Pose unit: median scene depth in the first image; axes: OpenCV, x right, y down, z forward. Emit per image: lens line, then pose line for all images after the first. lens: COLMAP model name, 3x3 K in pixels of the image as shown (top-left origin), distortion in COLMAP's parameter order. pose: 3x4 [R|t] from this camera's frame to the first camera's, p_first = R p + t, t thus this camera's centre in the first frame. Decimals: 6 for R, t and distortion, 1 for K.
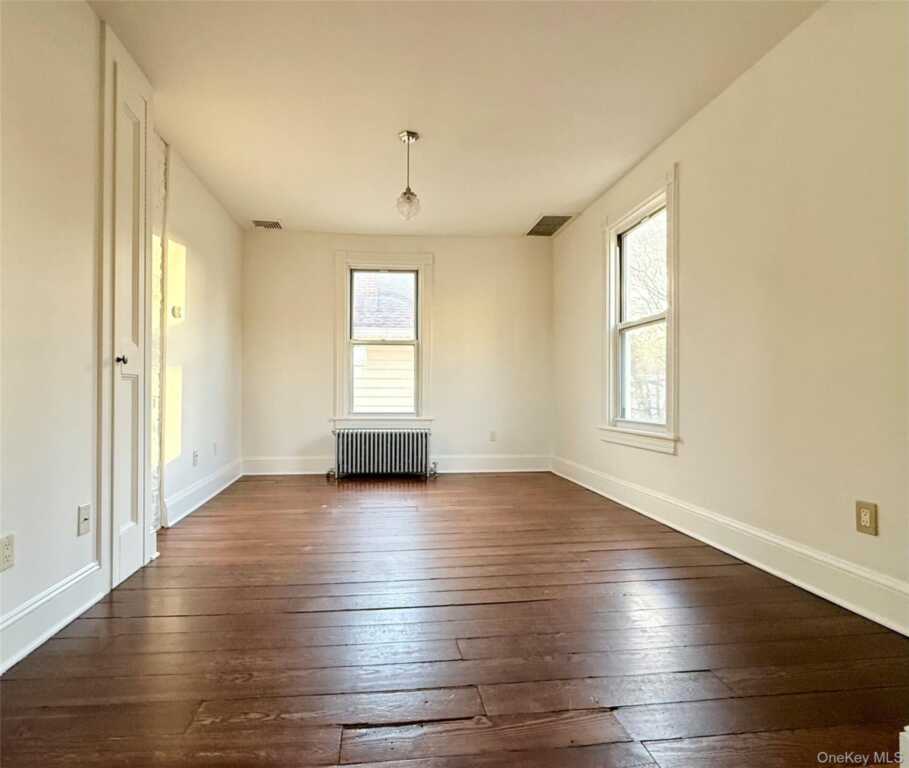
lens RADIAL K [[501.5, 0, 454.5], [0, 501.5, 384.0], [0, 0, 1]] dist [-0.001550, 0.000073]
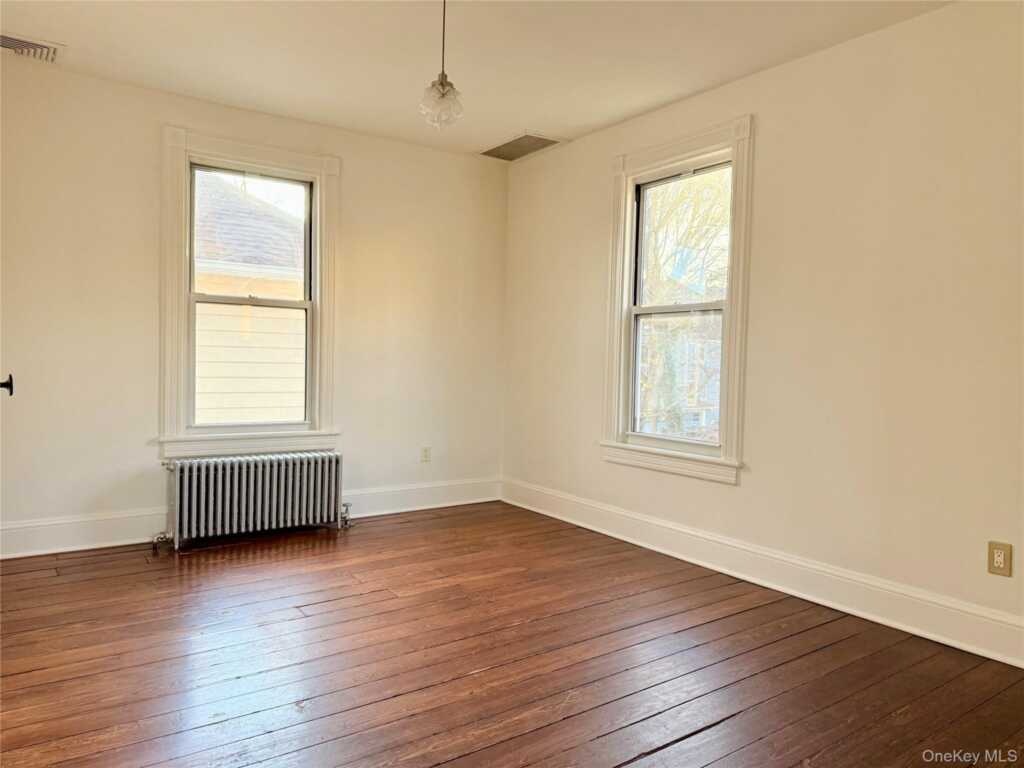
lens RADIAL K [[716.6, 0, 554.2], [0, 716.6, 379.6], [0, 0, 1]] dist [0.139797, -0.225075]
pose [[0.857757, 0.009850, 0.513962, -0.294751], [-0.039254, 0.998152, 0.046383, -0.050525], [-0.512555, -0.059960, 0.856558, 0.115197]]
